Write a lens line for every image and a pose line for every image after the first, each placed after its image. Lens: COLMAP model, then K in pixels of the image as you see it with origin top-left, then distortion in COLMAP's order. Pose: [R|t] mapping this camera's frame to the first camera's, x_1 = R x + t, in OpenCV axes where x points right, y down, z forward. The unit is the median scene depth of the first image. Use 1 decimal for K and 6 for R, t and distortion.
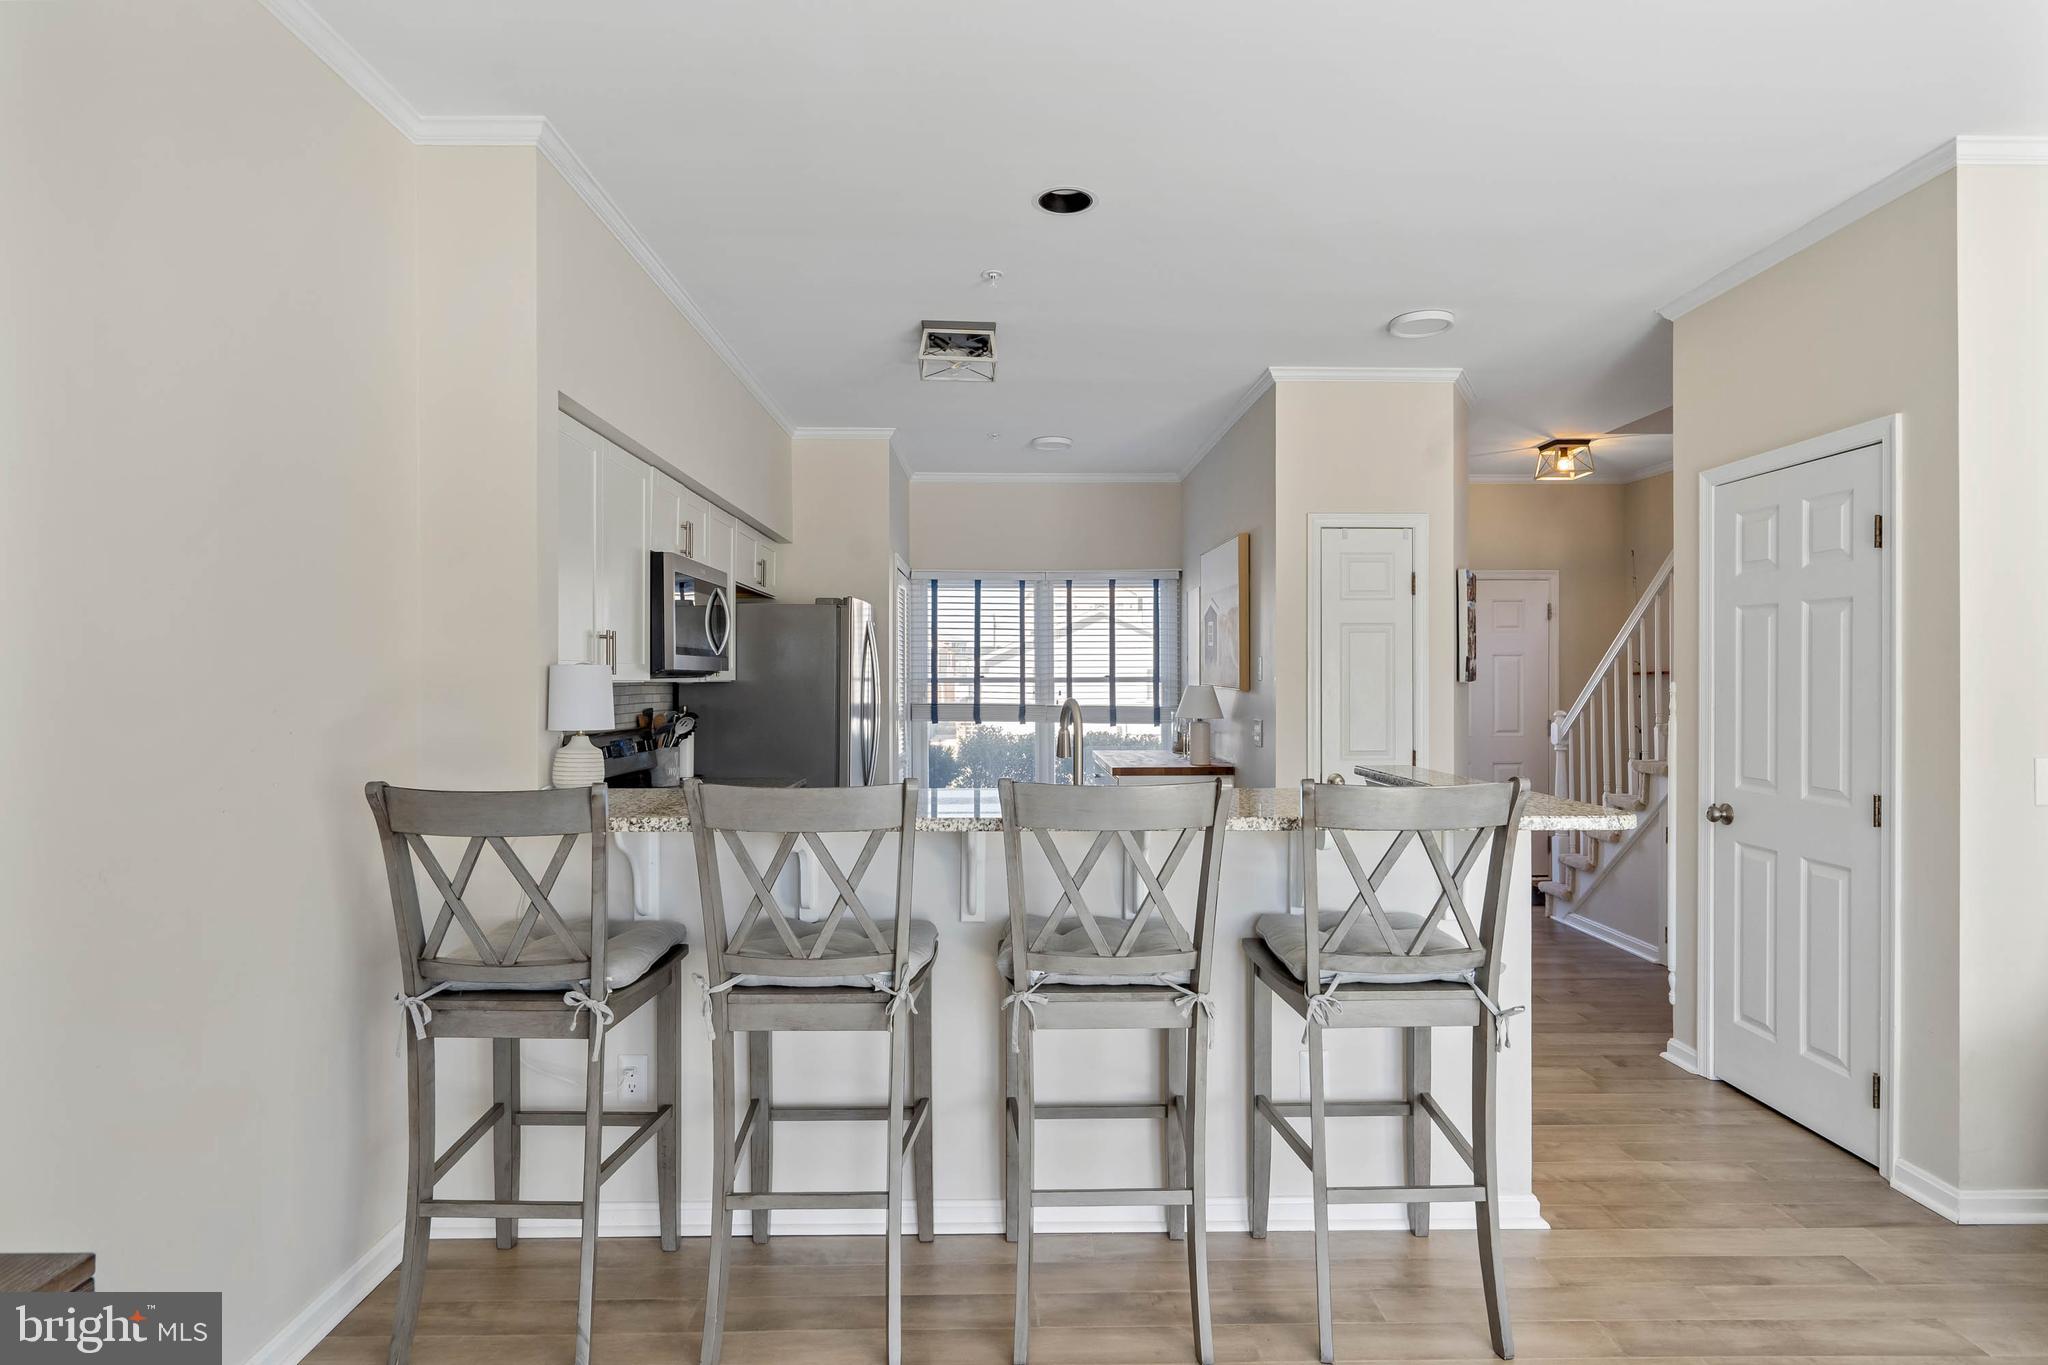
lens RADIAL K [[1078.2, 0, 1009.4], [0, 1078.2, 680.8], [0, 0, 1]] dist [0.005316, 0.000327]
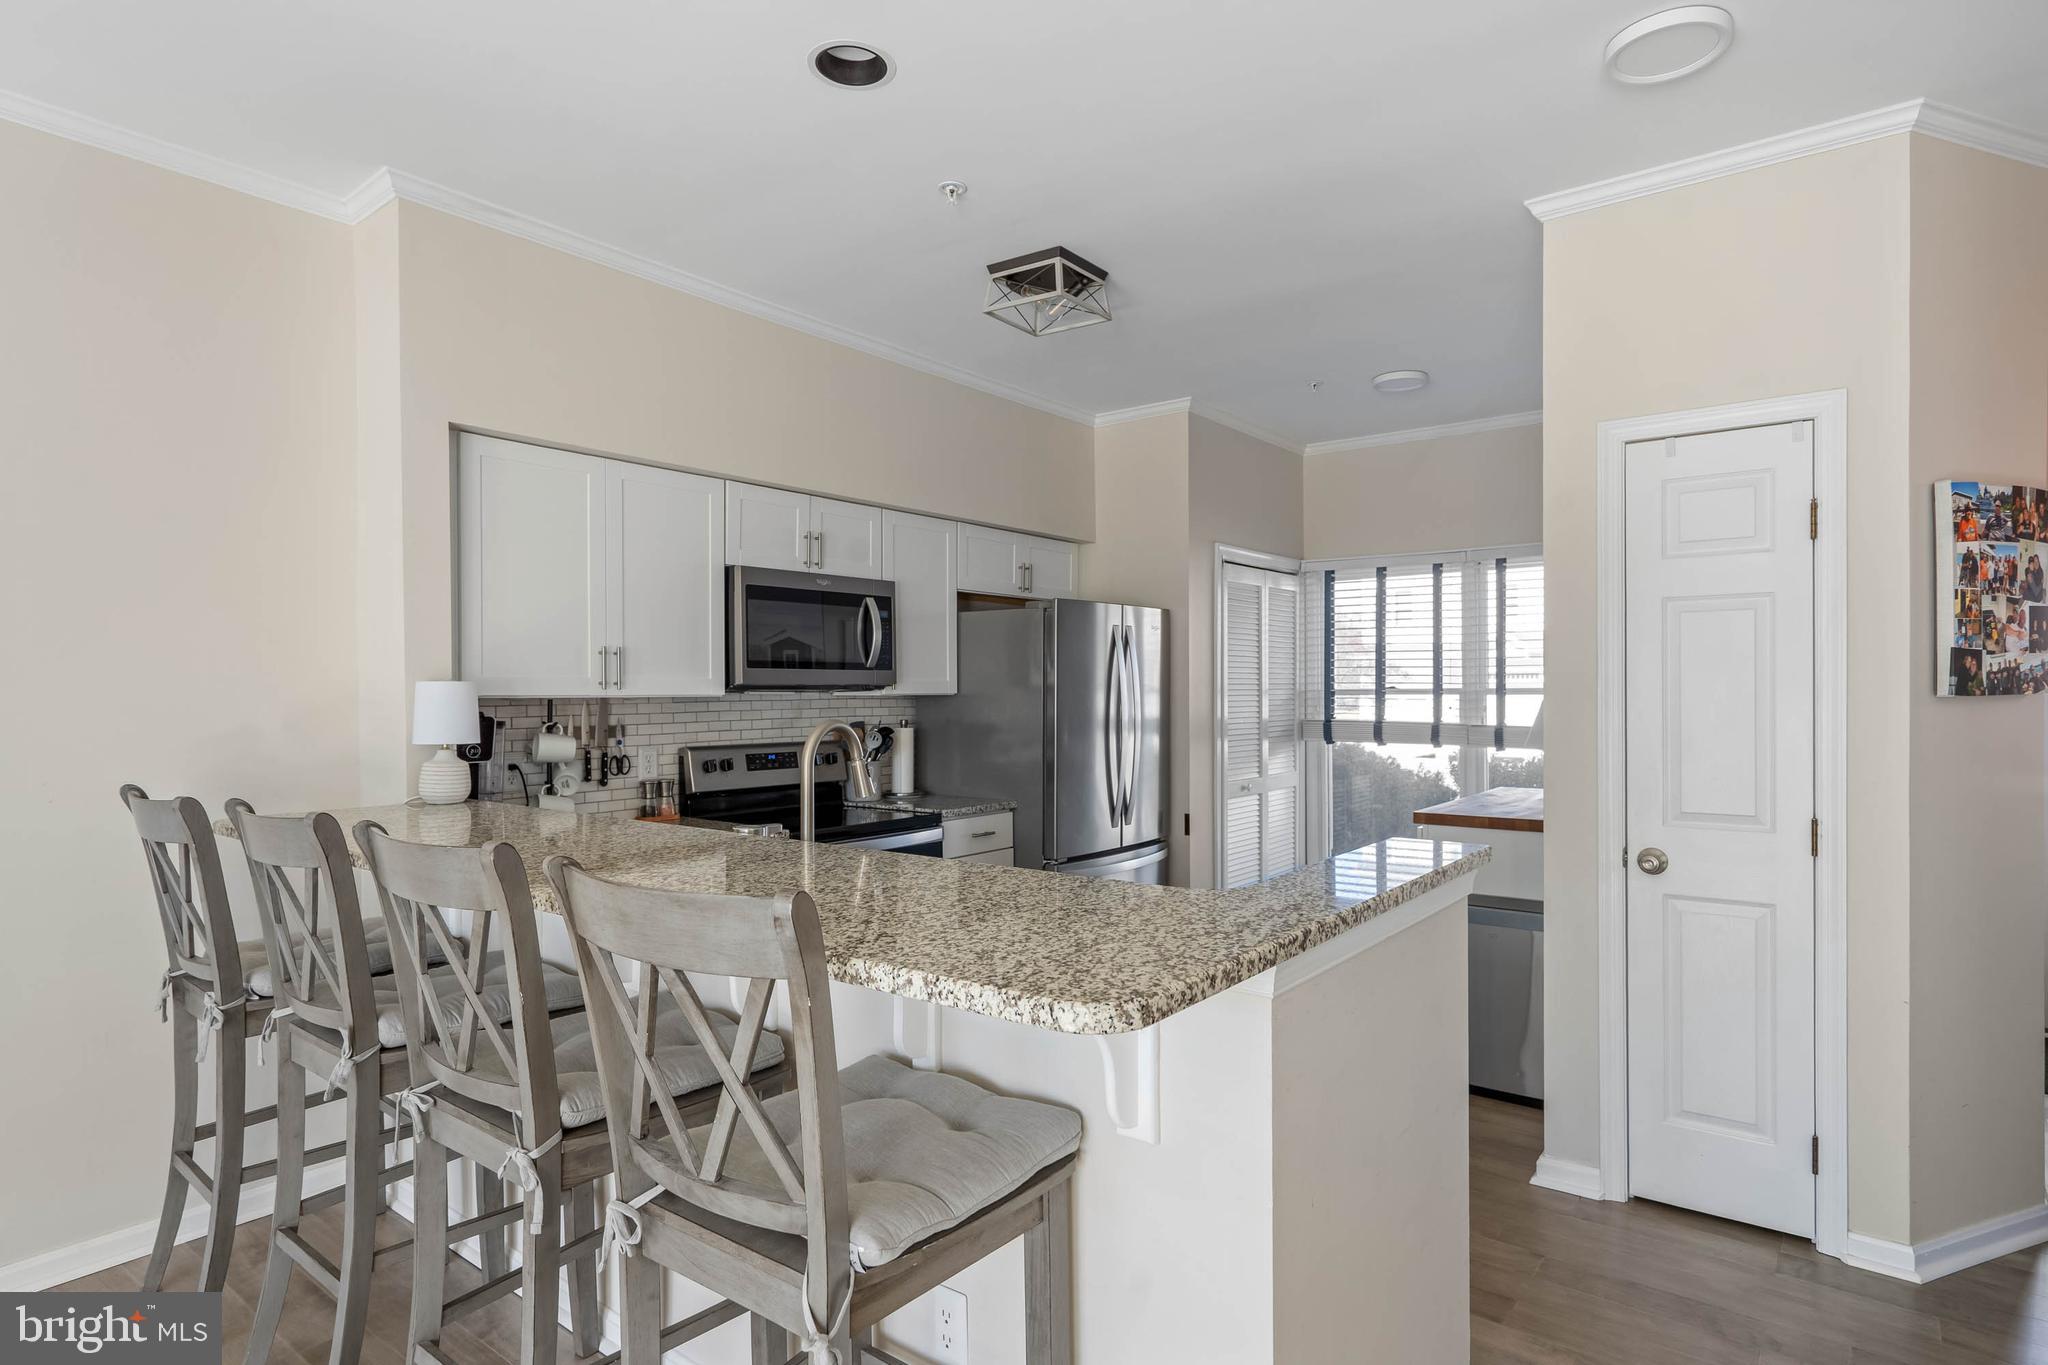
lens RADIAL K [[1078.2, 0, 1032.6], [0, 1078.2, 695.9], [0, 0, 1]] dist [0.005316, 0.000327]
pose [[0.779858, 0.001170, -0.625955, 0.272627], [0.002102, 0.999988, 0.004488, -0.001672], [0.625952, -0.004816, 0.779846, 0.210178]]
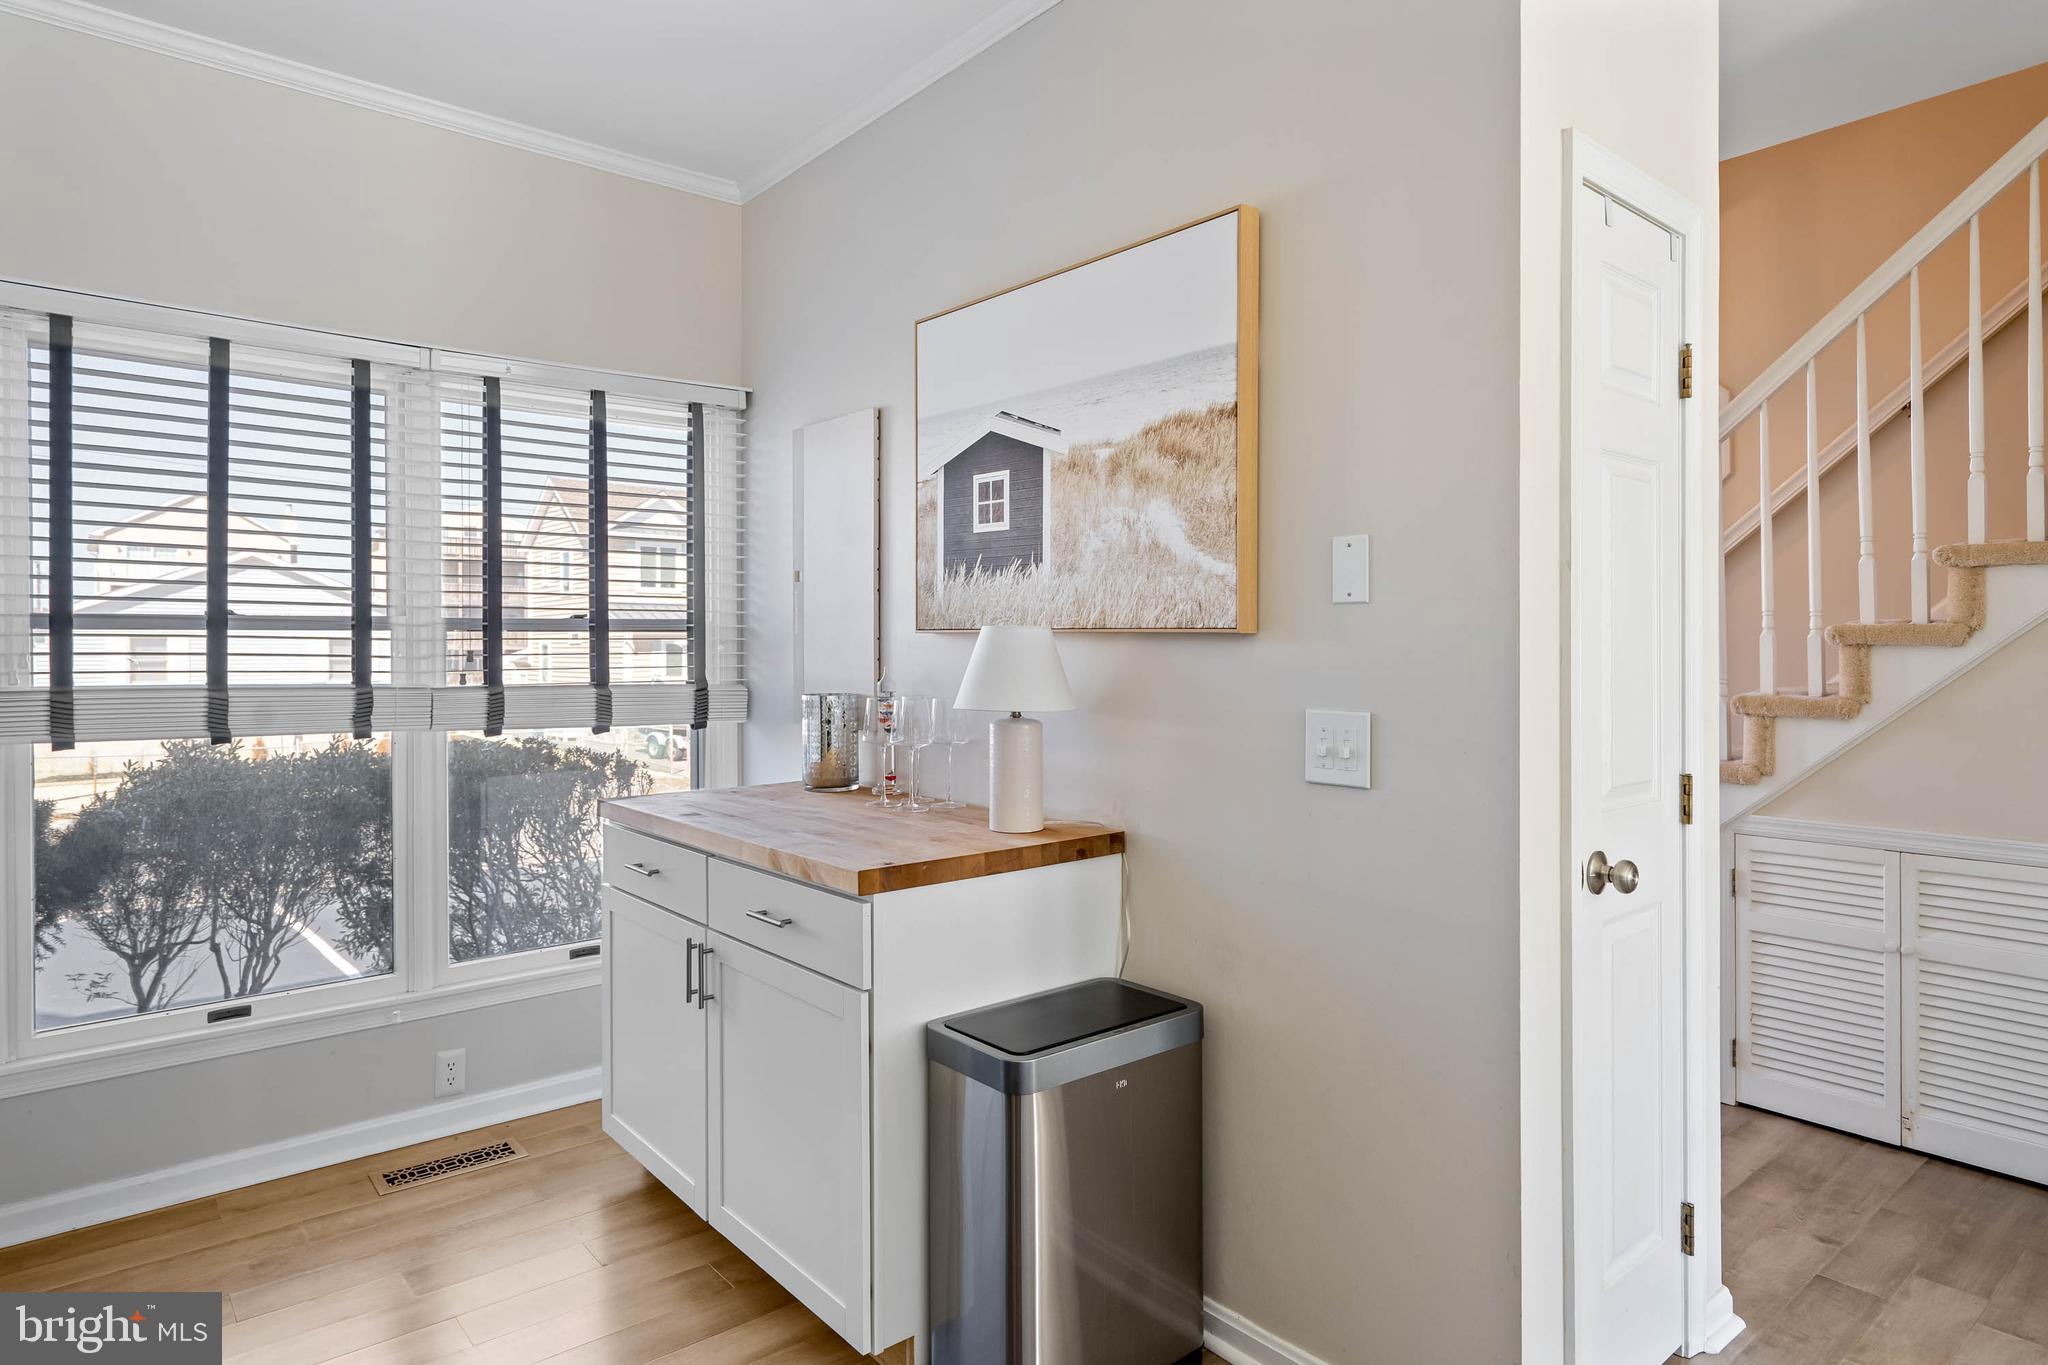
lens RADIAL K [[1166.8, 0, 1018.9], [0, 1166.8, 650.1], [0, 0, 1]] dist [0.010927, -0.000996]
pose [[0.774275, -0.000666, 0.632849, -0.070232], [0.003890, 0.999986, -0.003707, 0.011367], [-0.632837, 0.005332, 0.774267, 0.531298]]
